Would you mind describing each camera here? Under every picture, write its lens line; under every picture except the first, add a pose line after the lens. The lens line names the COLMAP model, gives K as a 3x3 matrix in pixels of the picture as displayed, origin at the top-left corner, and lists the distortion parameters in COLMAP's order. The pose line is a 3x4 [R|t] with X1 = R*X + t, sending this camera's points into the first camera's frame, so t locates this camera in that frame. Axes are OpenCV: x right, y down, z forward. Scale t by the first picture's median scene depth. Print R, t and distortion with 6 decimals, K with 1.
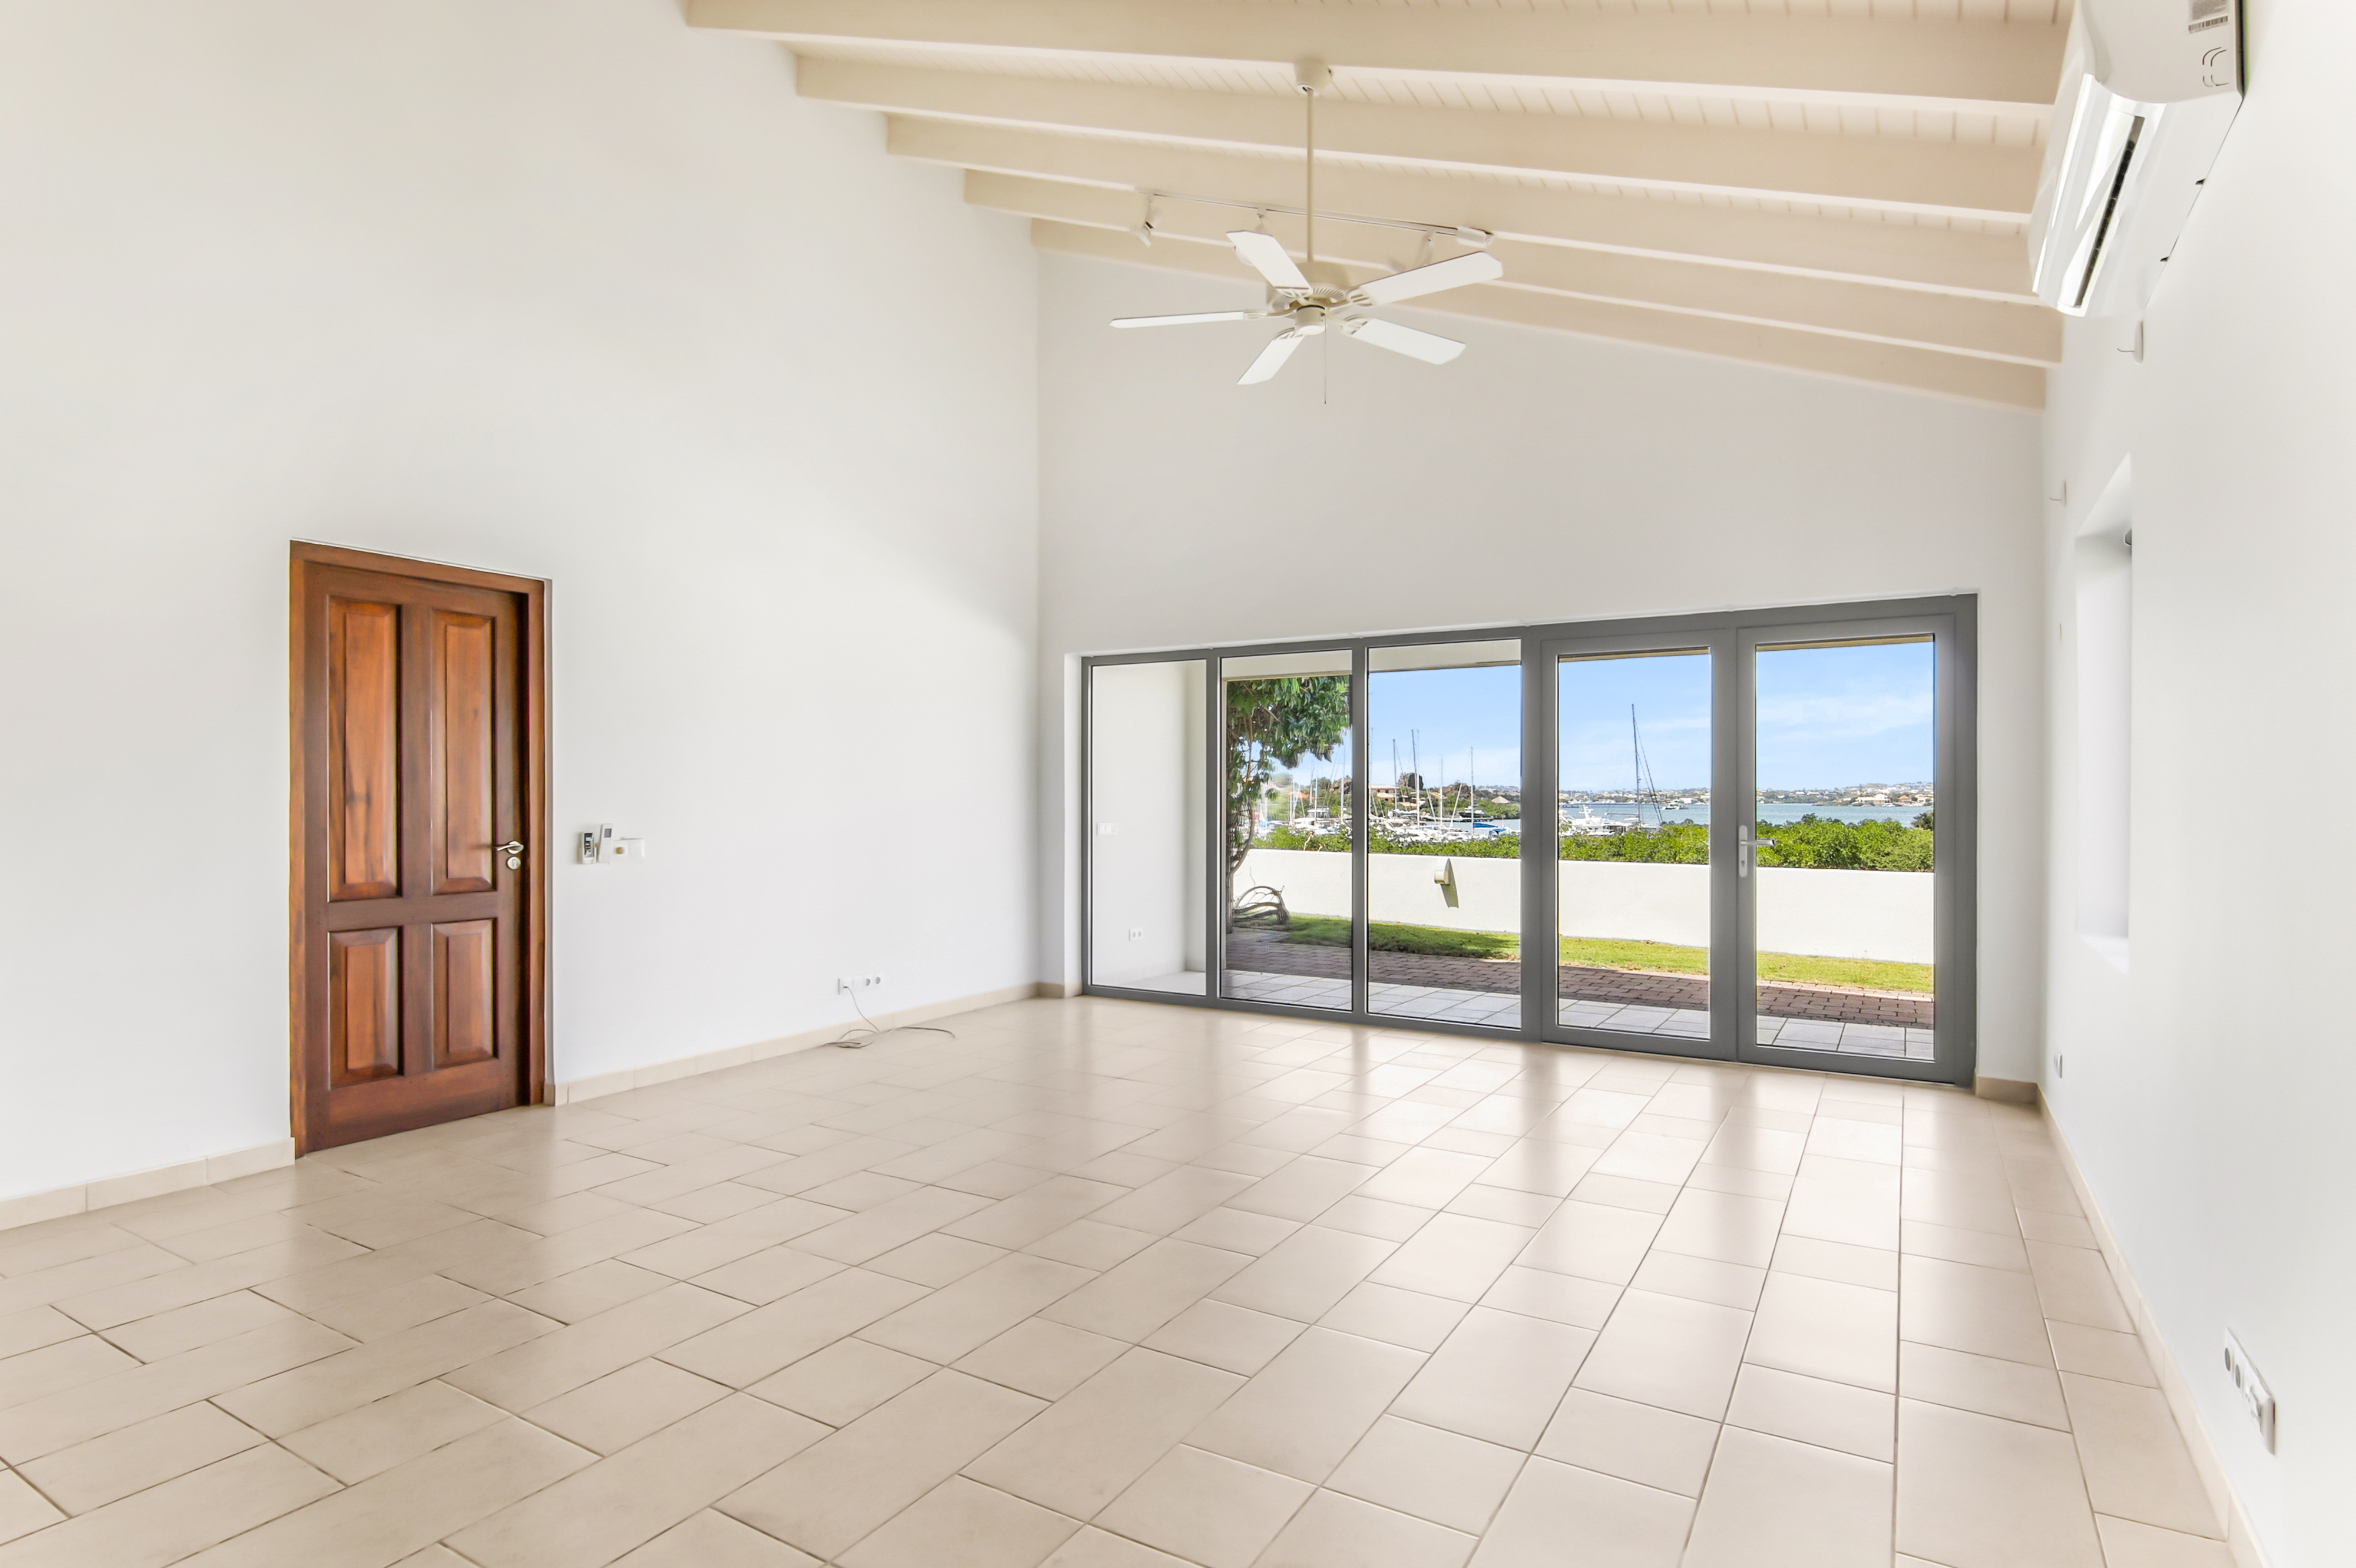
lens RADIAL K [[1205.6, 0, 1178.0], [0, 1205.6, 784.0], [0, 0, 1]] dist [-0.011732, 0.001019]
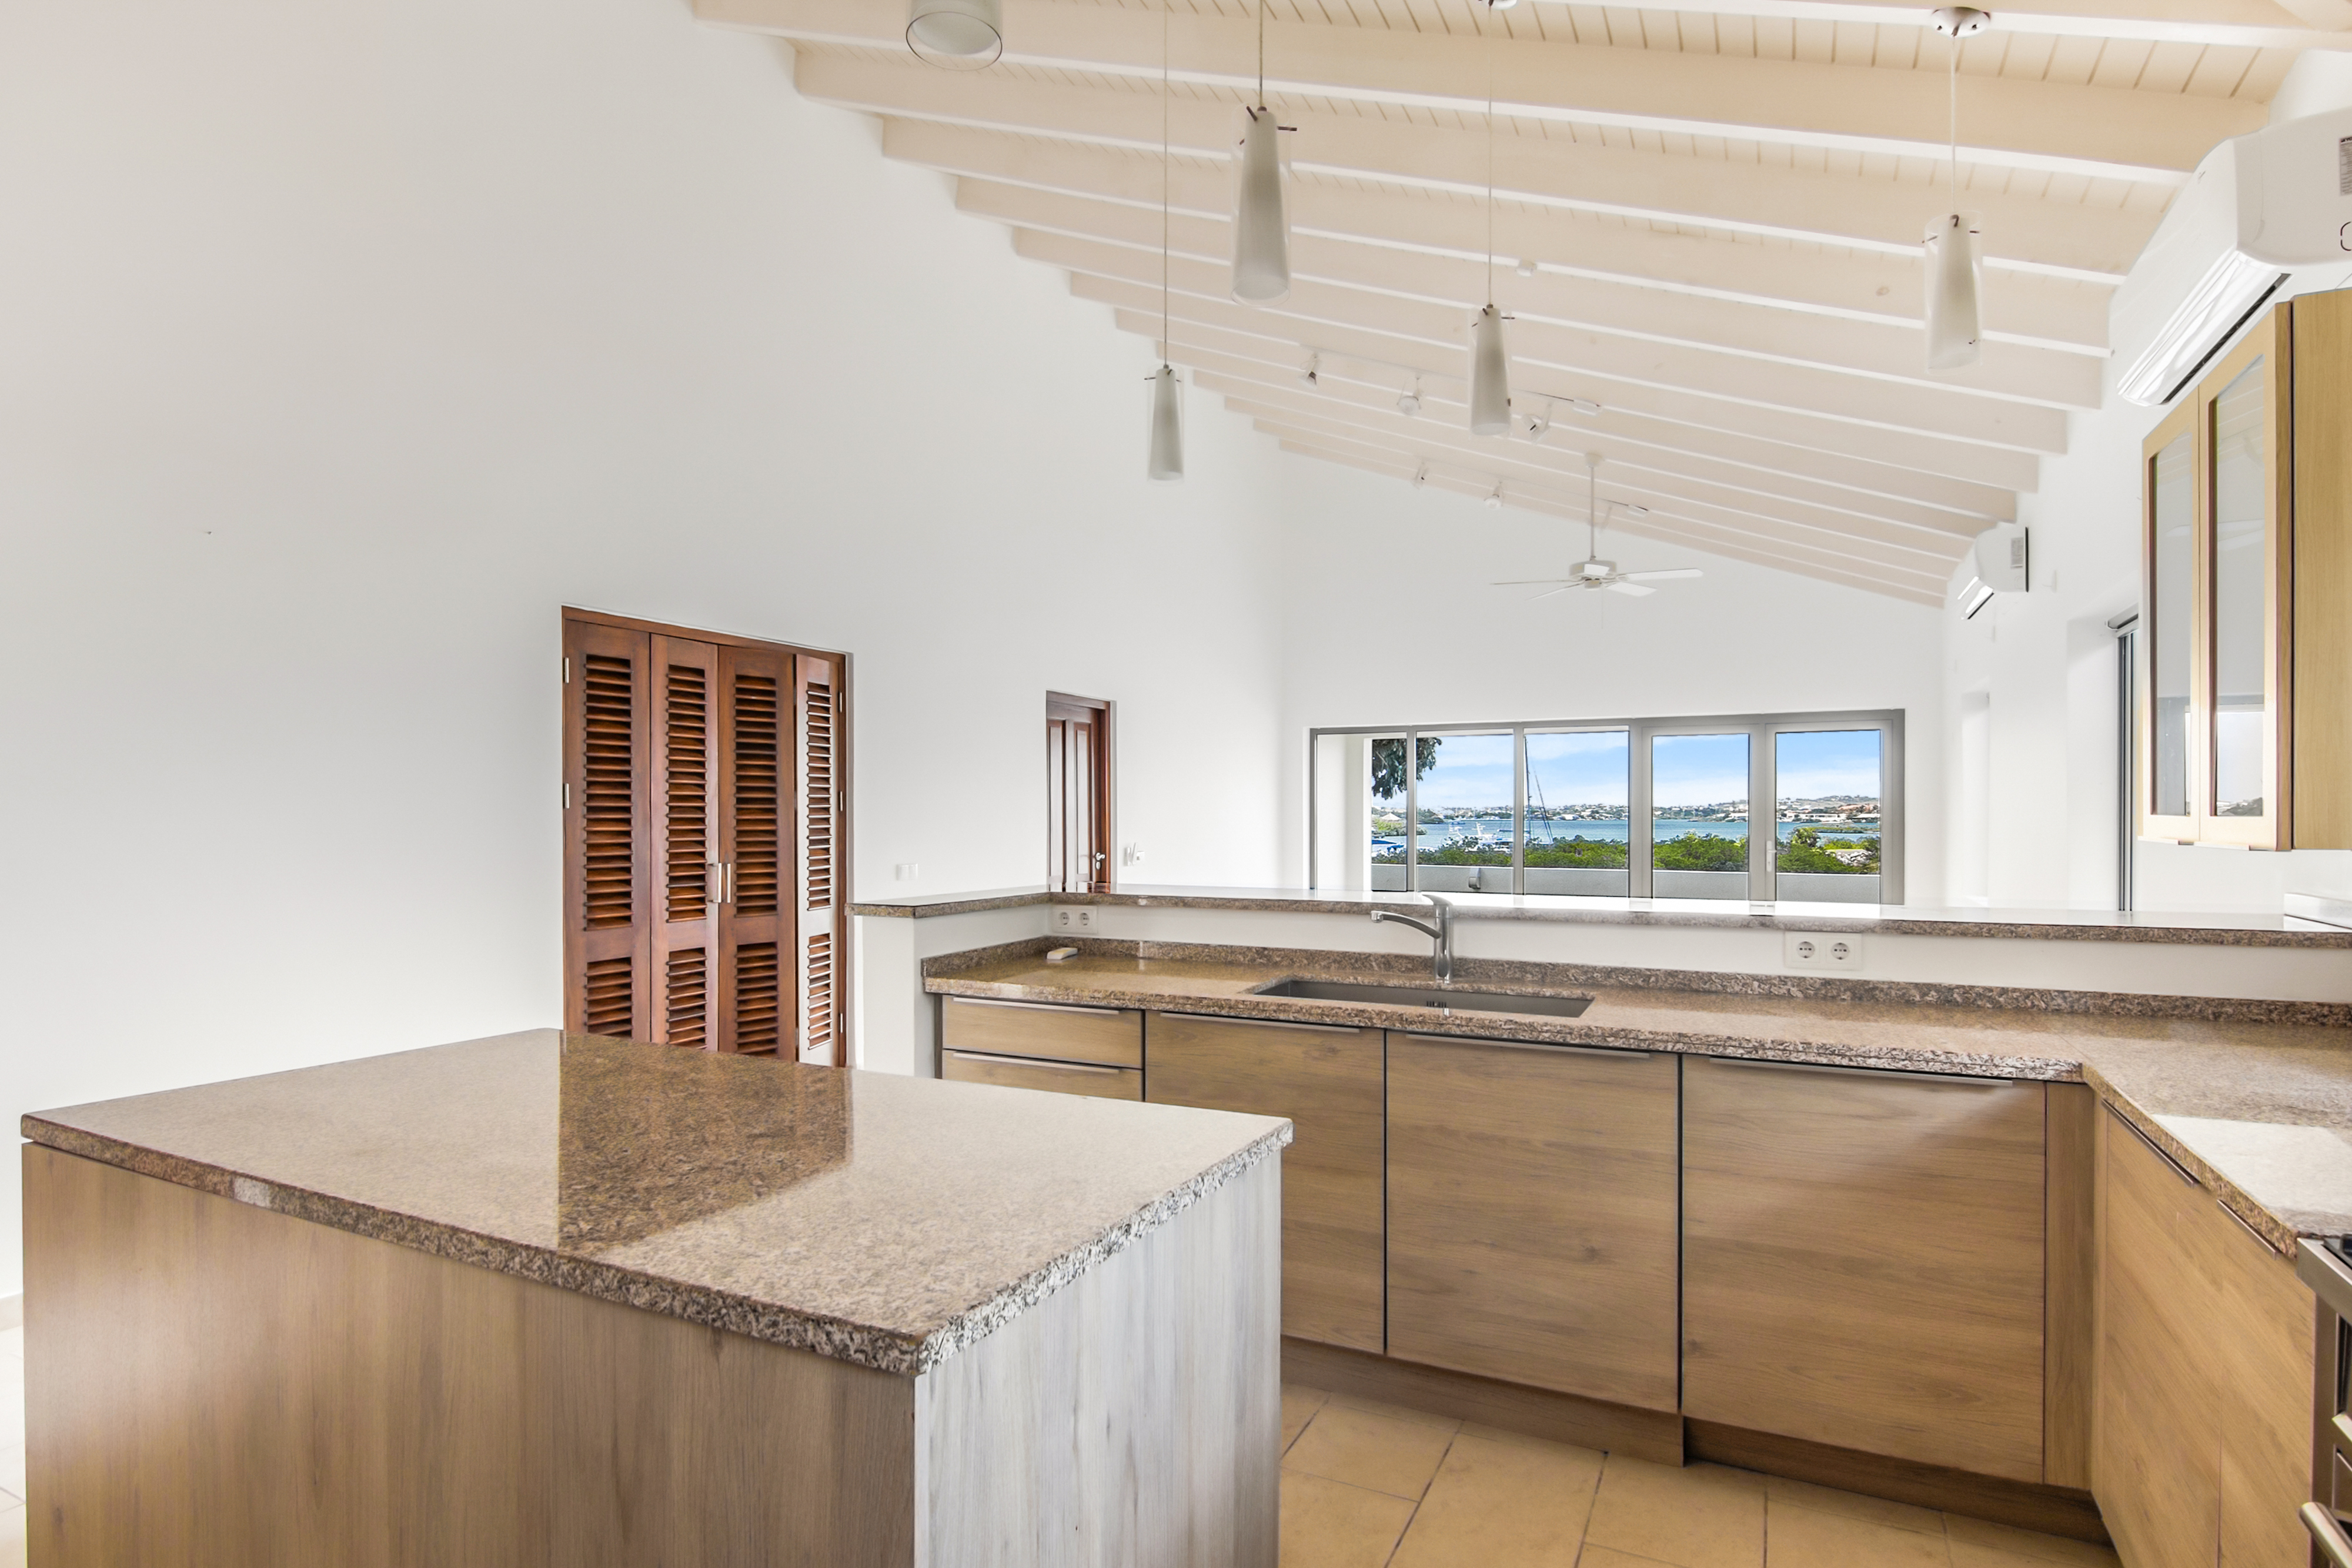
lens RADIAL K [[1230.4, 0, 1169.1], [0, 1230.4, 812.3], [0, 0, 1]] dist [-0.001499, -0.000466]
pose [[0.996050, -0.003706, 0.088711, -0.181126], [0.002938, 0.999957, 0.008790, -0.008105], [-0.088740, -0.008494, 0.996019, -0.223514]]
